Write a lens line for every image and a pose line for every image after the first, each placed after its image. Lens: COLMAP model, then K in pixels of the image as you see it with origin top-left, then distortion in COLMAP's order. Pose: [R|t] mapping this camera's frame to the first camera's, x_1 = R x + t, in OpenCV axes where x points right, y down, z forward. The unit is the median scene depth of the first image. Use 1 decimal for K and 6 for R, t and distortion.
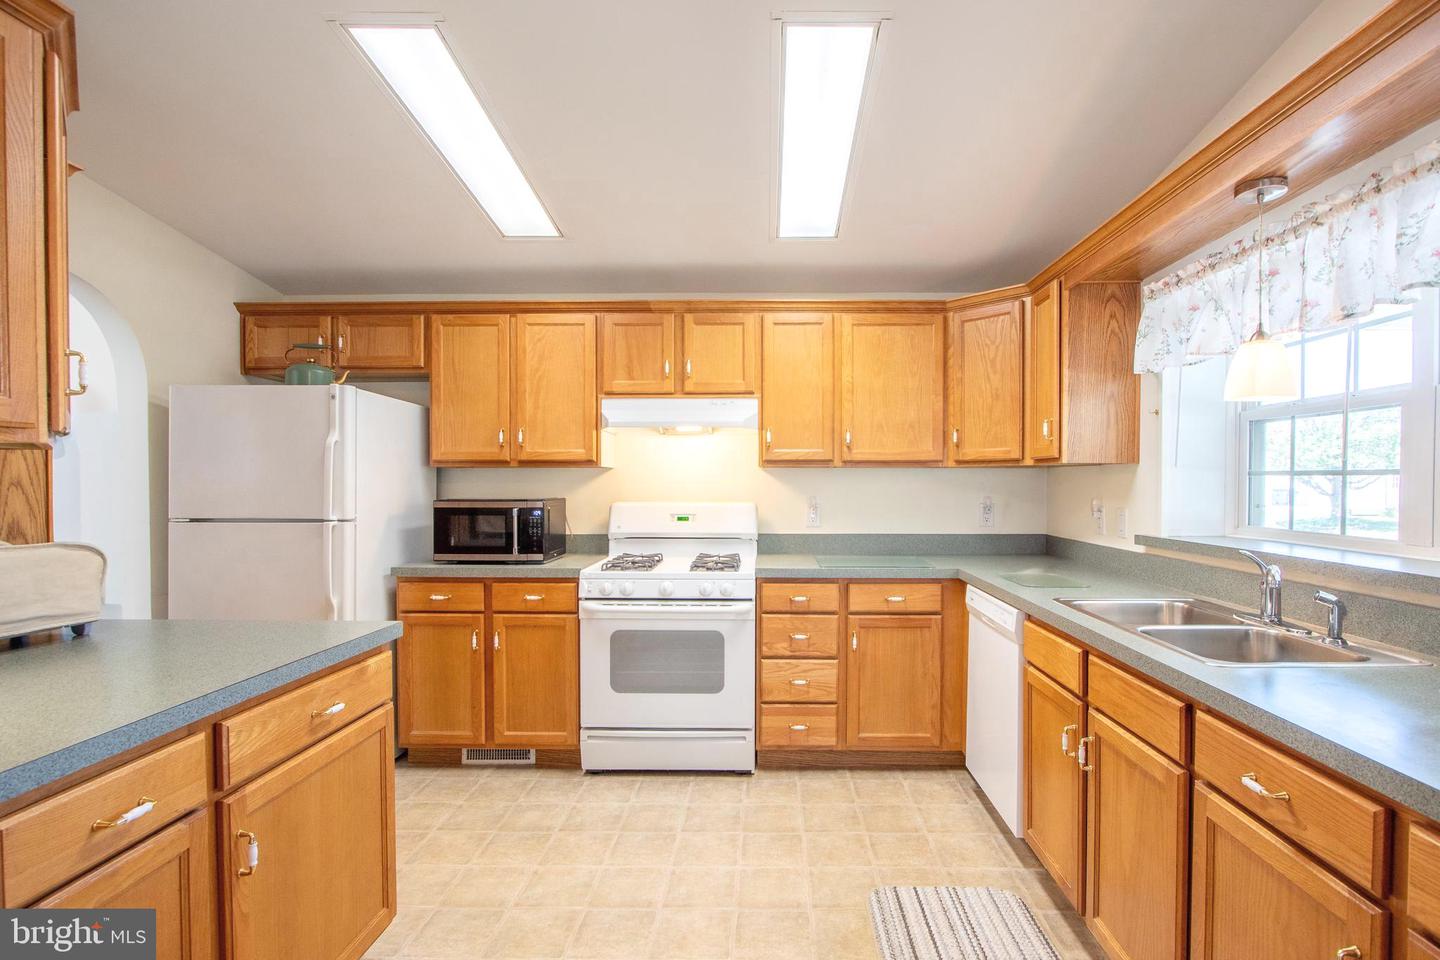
lens RADIAL K [[709.9, 0, 754.7], [0, 709.9, 492.1], [0, 0, 1]] dist [-0.007699, 0.001301]
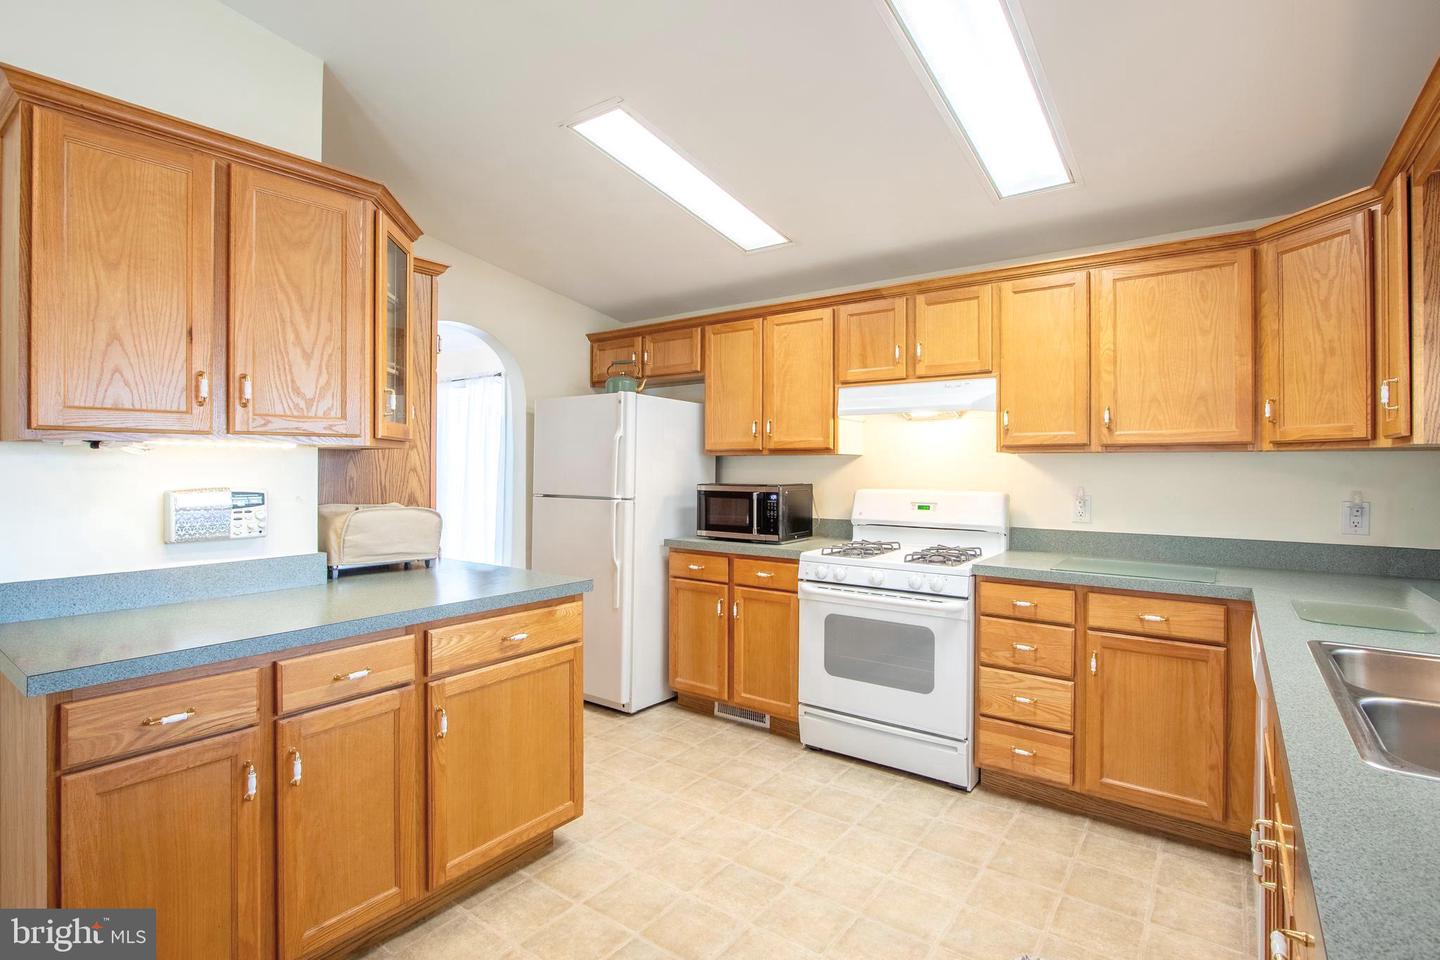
lens RADIAL K [[709.9, 0, 695.5], [0, 709.9, 459.6], [0, 0, 1]] dist [-0.007699, 0.001301]
pose [[0.800718, -0.004029, -0.599028, 0.261314], [-0.010836, 0.999716, -0.021208, -0.004318], [0.598944, 0.023472, 0.800447, 0.056284]]
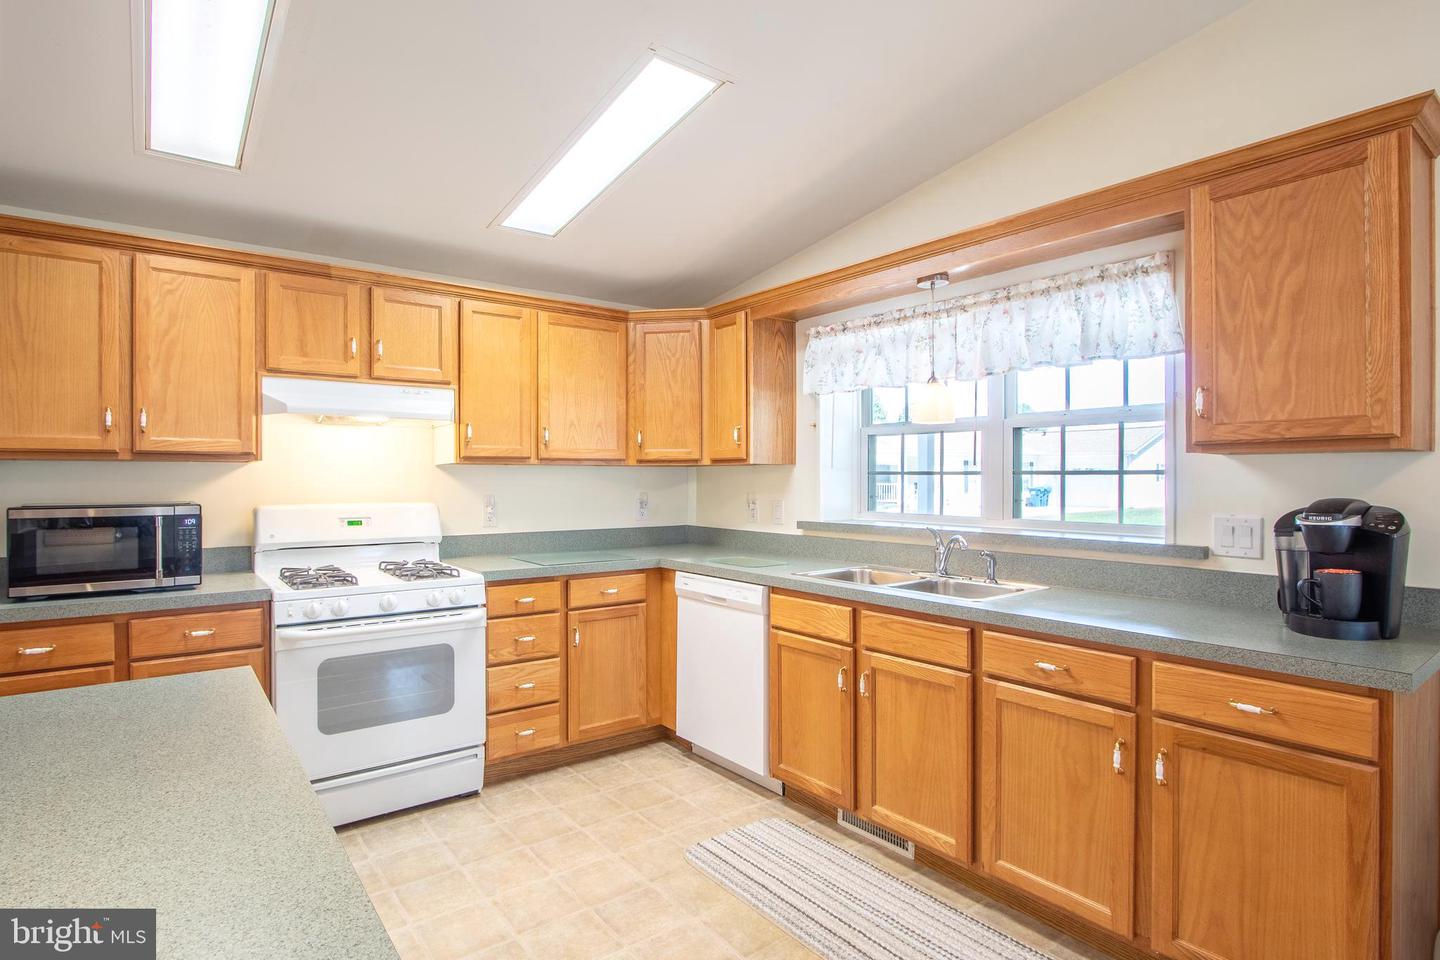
lens RADIAL K [[753.3, 0, 677.2], [0, 753.3, 477.6], [0, 0, 1]] dist [-0.012099, 0.001770]
pose [[0.796627, -0.000681, 0.604470, -0.392644], [0.009870, 0.999881, -0.011882, -0.003078], [-0.604390, 0.015432, 0.796539, 0.049928]]
